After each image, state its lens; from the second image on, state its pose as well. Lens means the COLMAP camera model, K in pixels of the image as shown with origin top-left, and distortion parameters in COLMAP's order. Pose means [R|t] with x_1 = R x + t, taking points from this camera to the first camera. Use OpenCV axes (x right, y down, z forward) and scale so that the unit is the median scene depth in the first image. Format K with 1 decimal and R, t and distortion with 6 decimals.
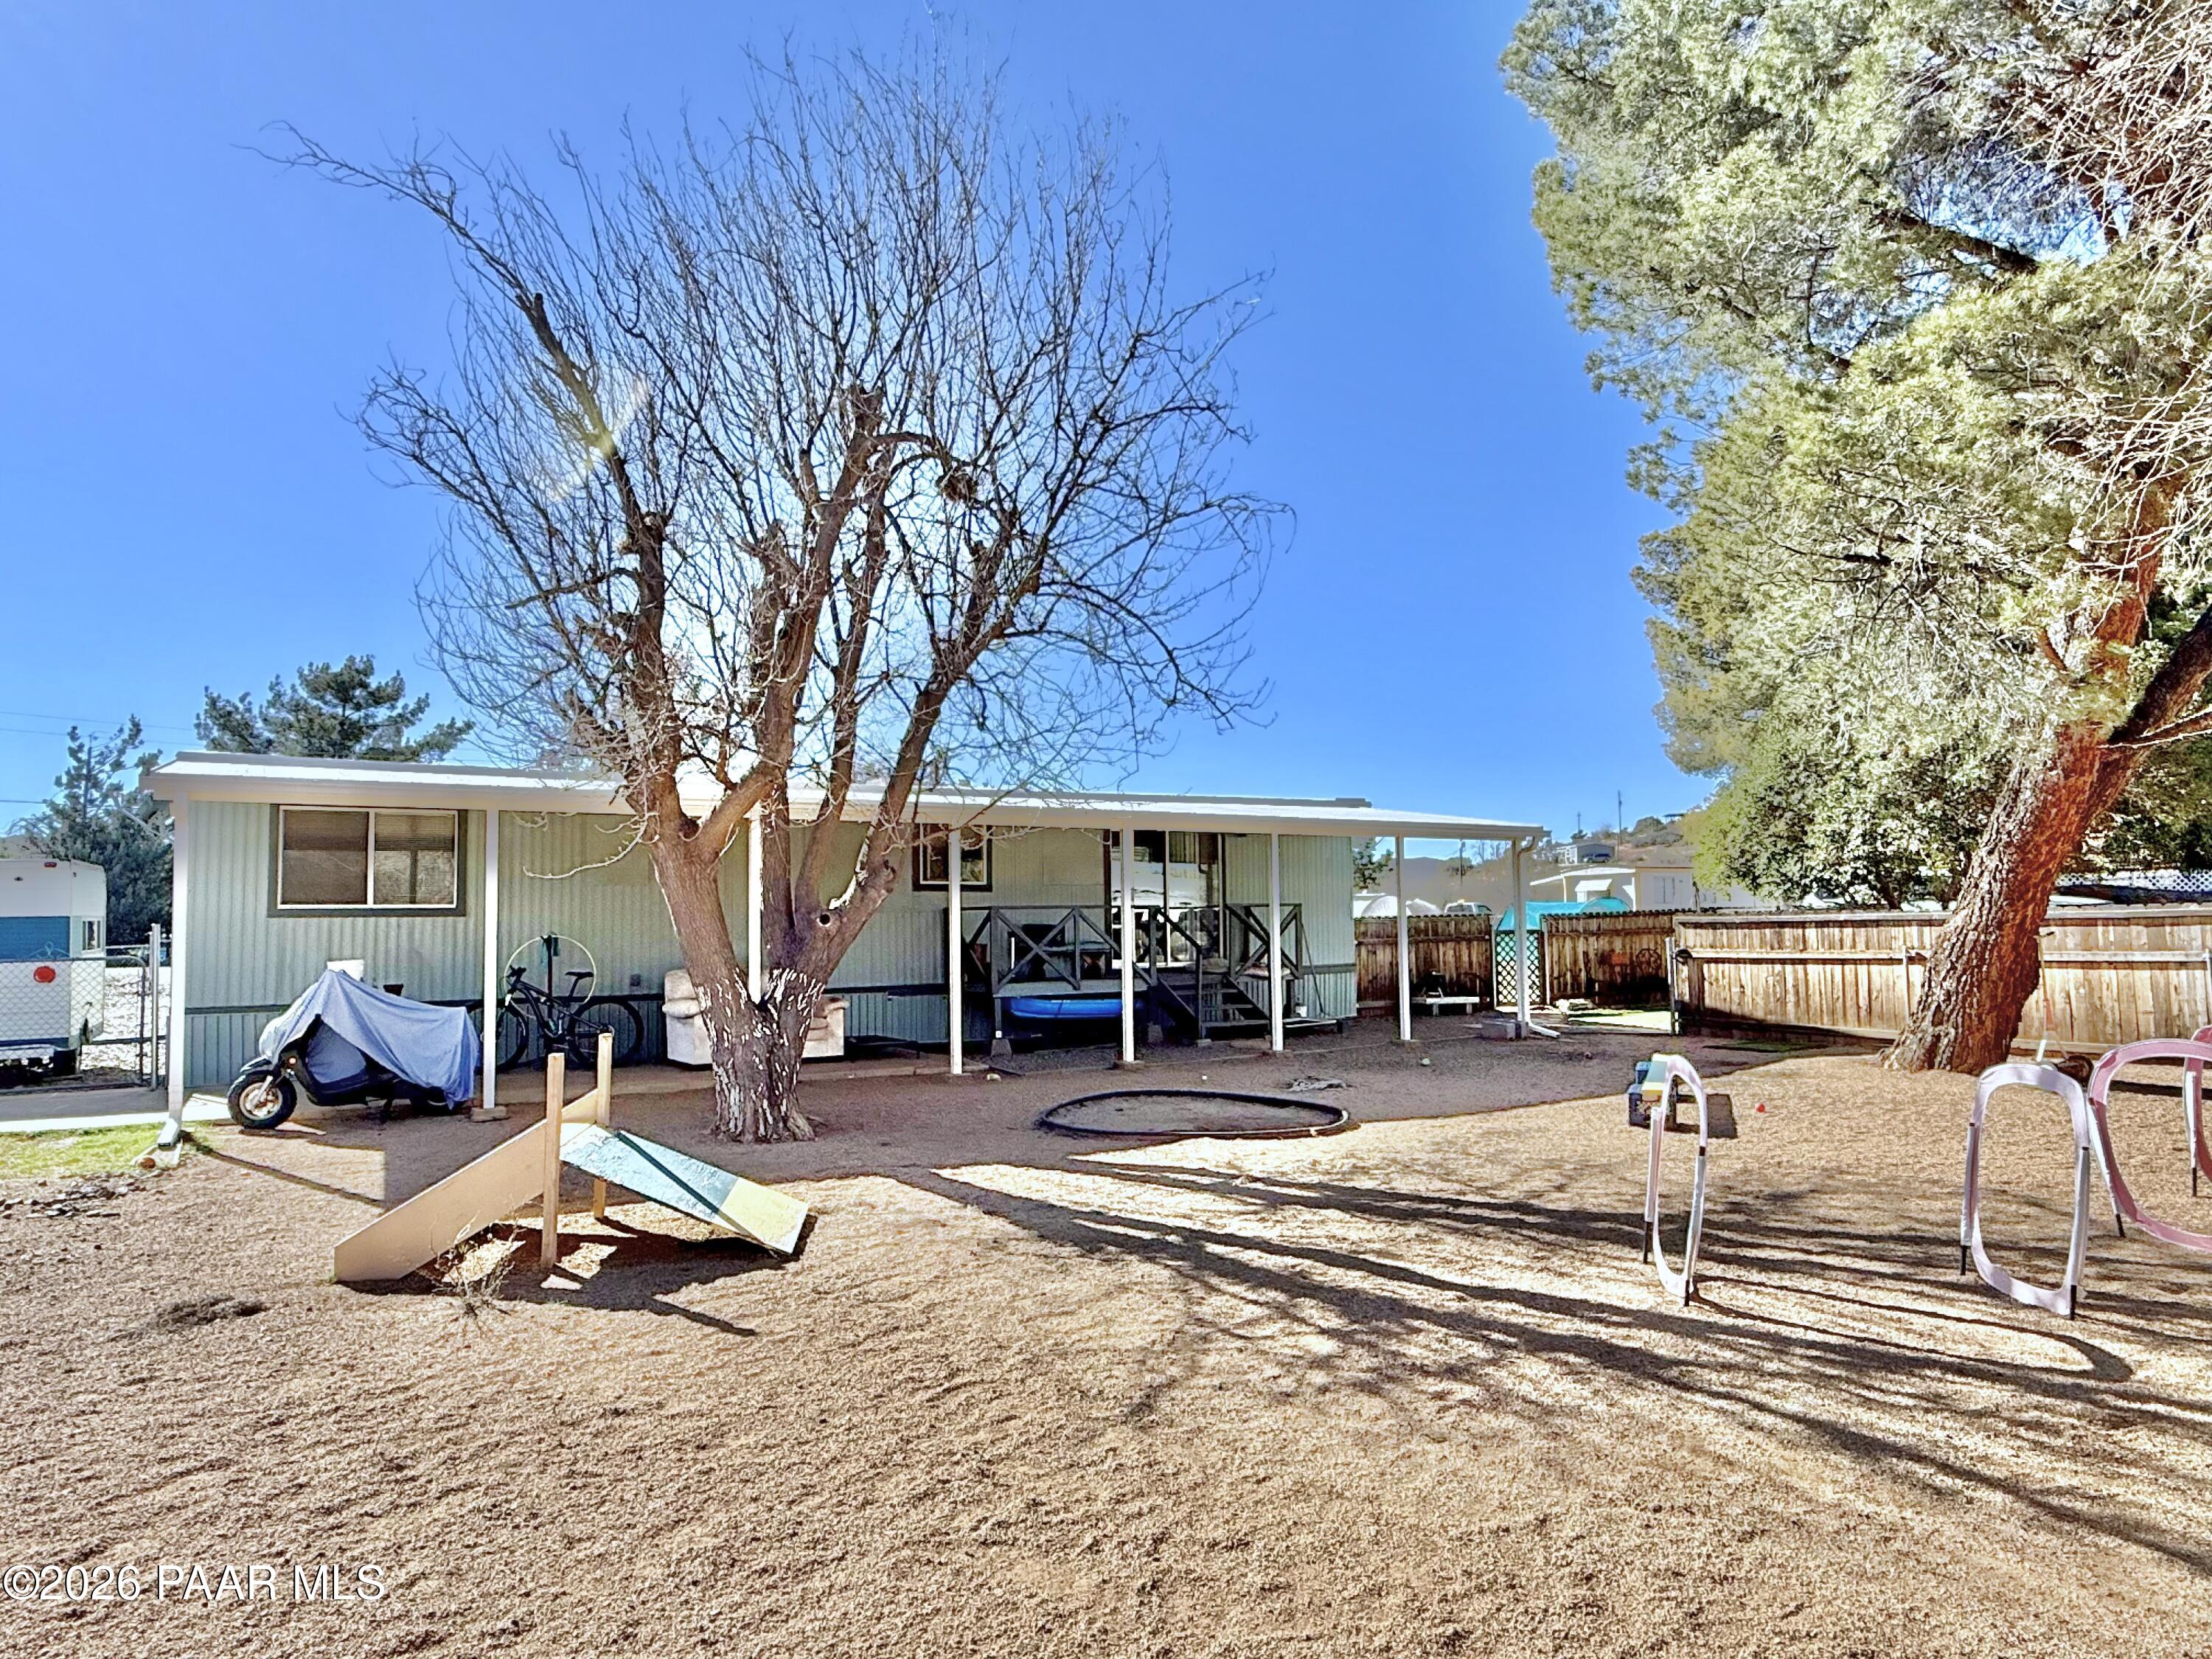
lens RADIAL K [[1392.5, 0, 1107.1], [0, 1392.5, 845.1], [0, 0, 1]] dist [0.003451, -0.000695]
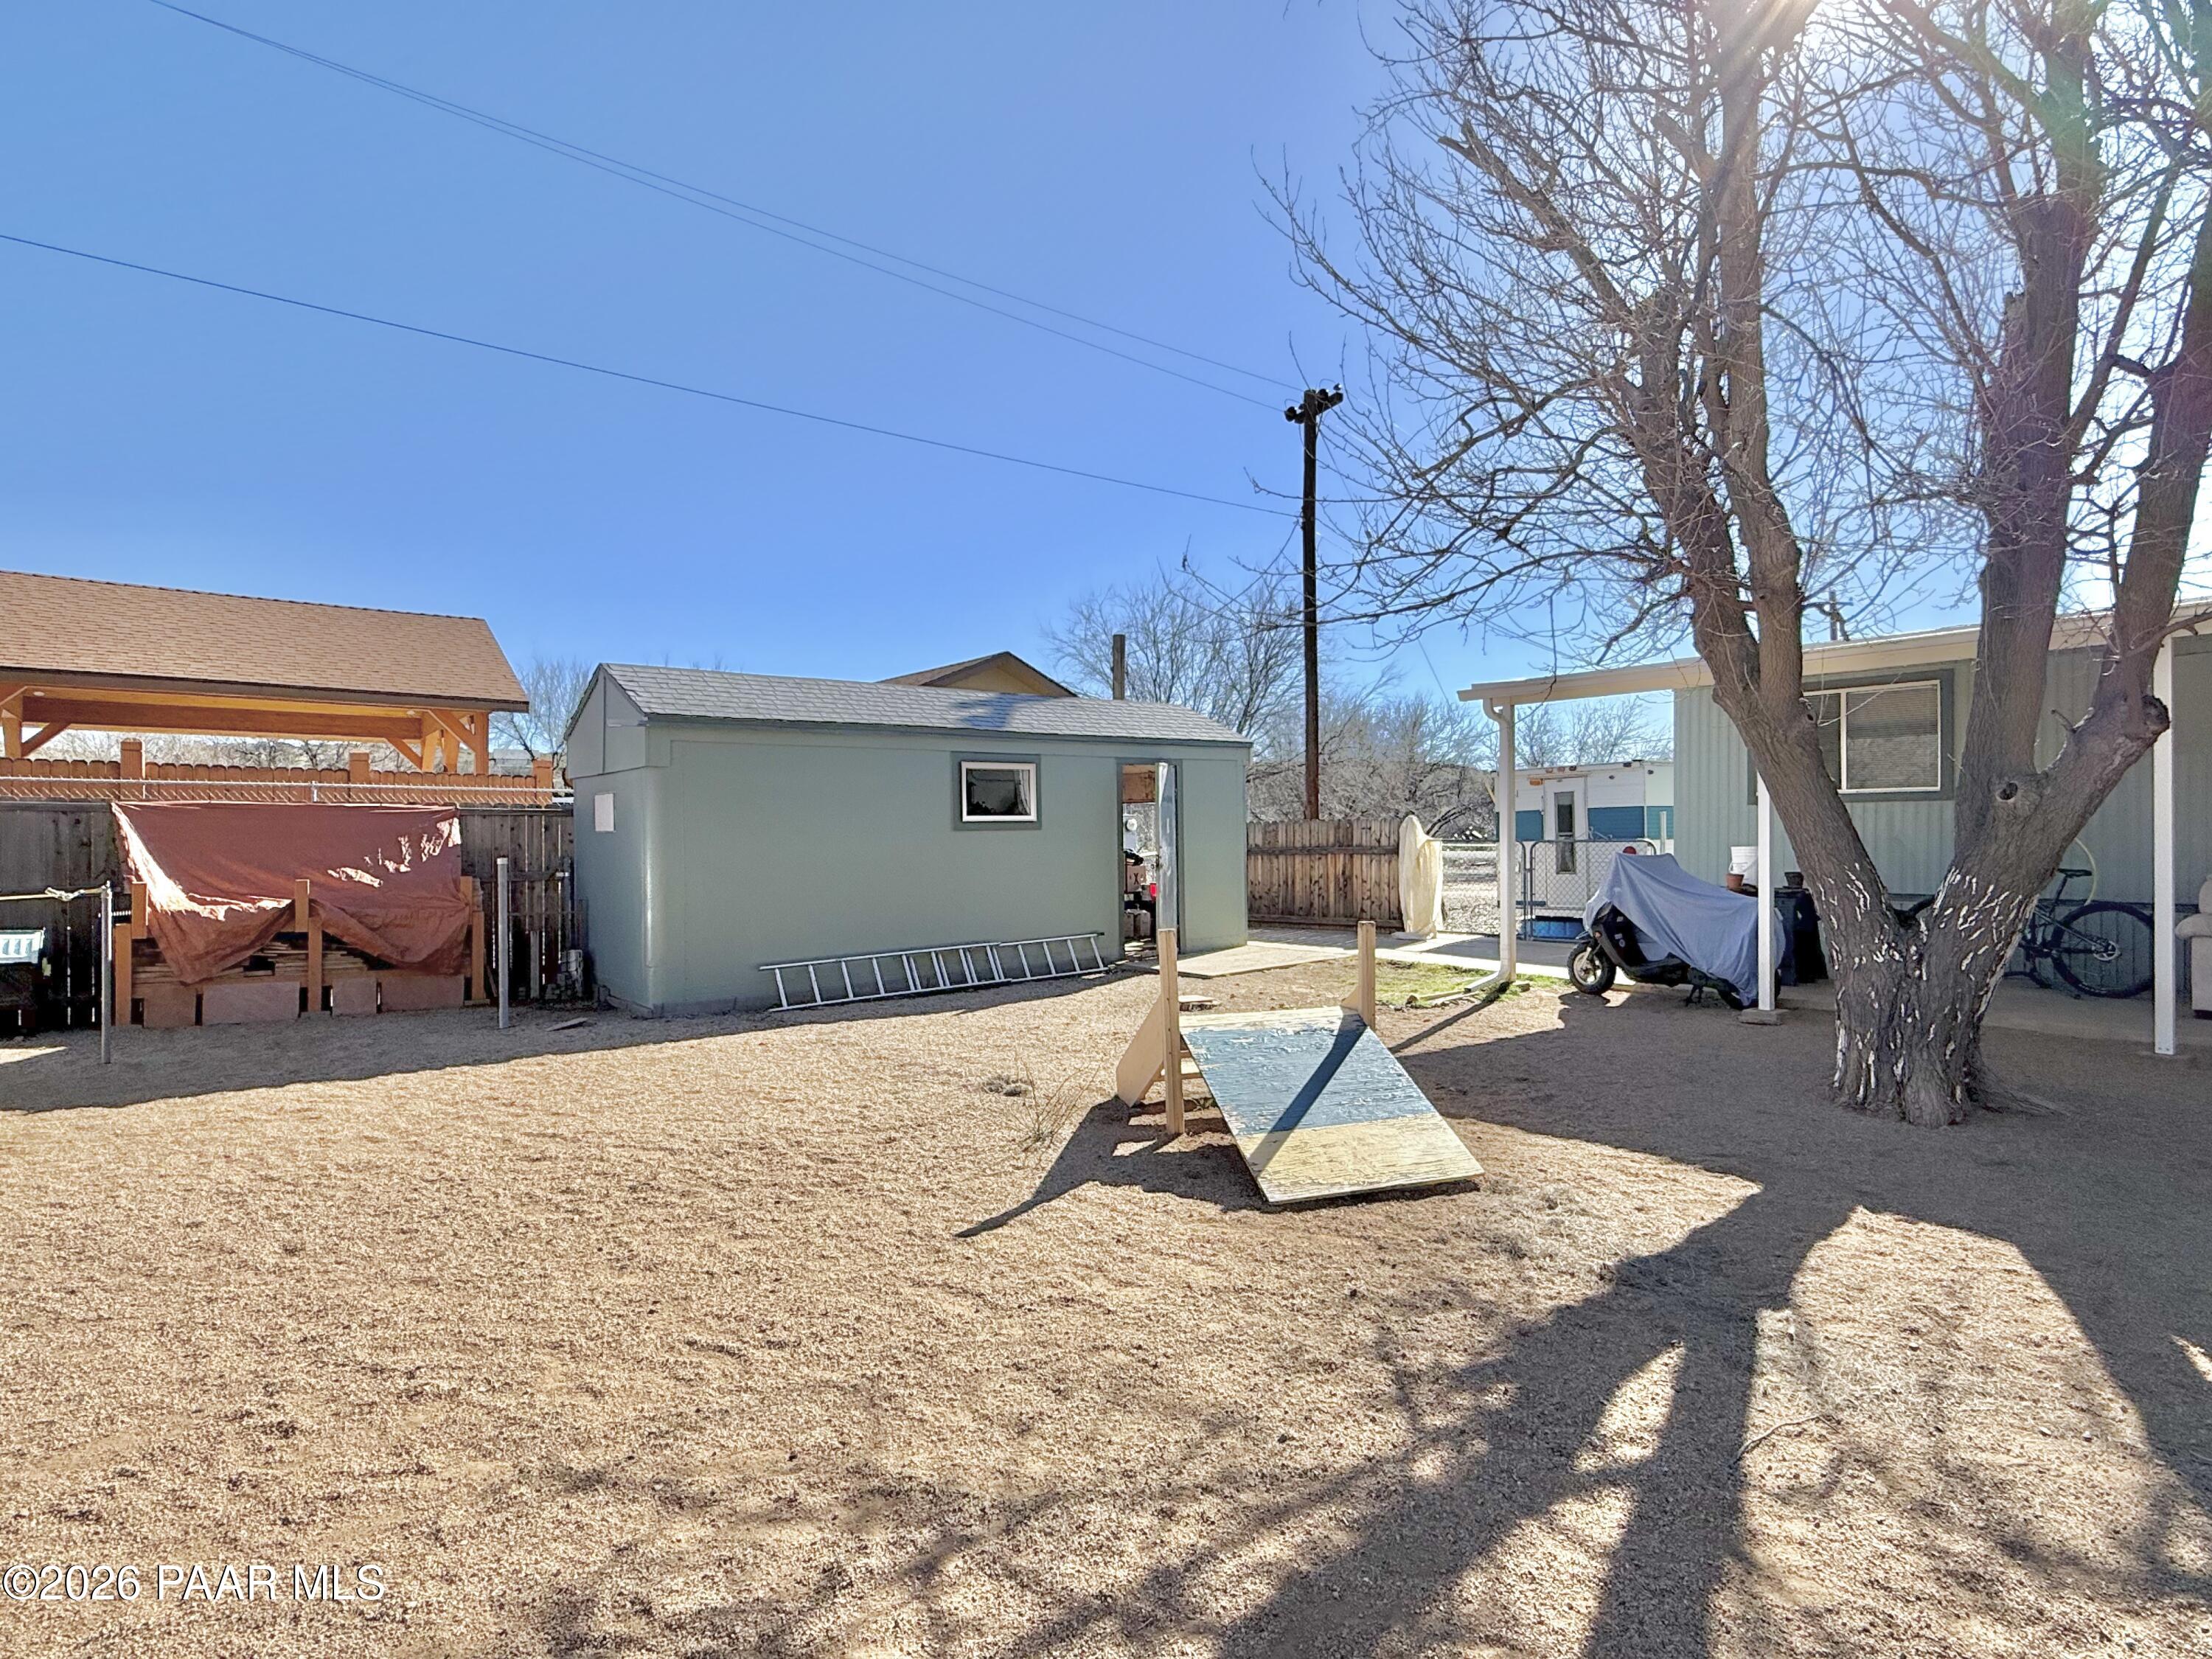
lens RADIAL K [[1185.3, 0, 1106.0], [0, 1185.3, 829.5], [0, 0, 1]] dist [-0.002180, -0.000379]
pose [[0.121939, 0.007952, -0.992506, 0.403837], [0.055233, 0.998364, 0.014784, 0.059915], [0.991000, -0.056622, 0.121300, 0.776584]]
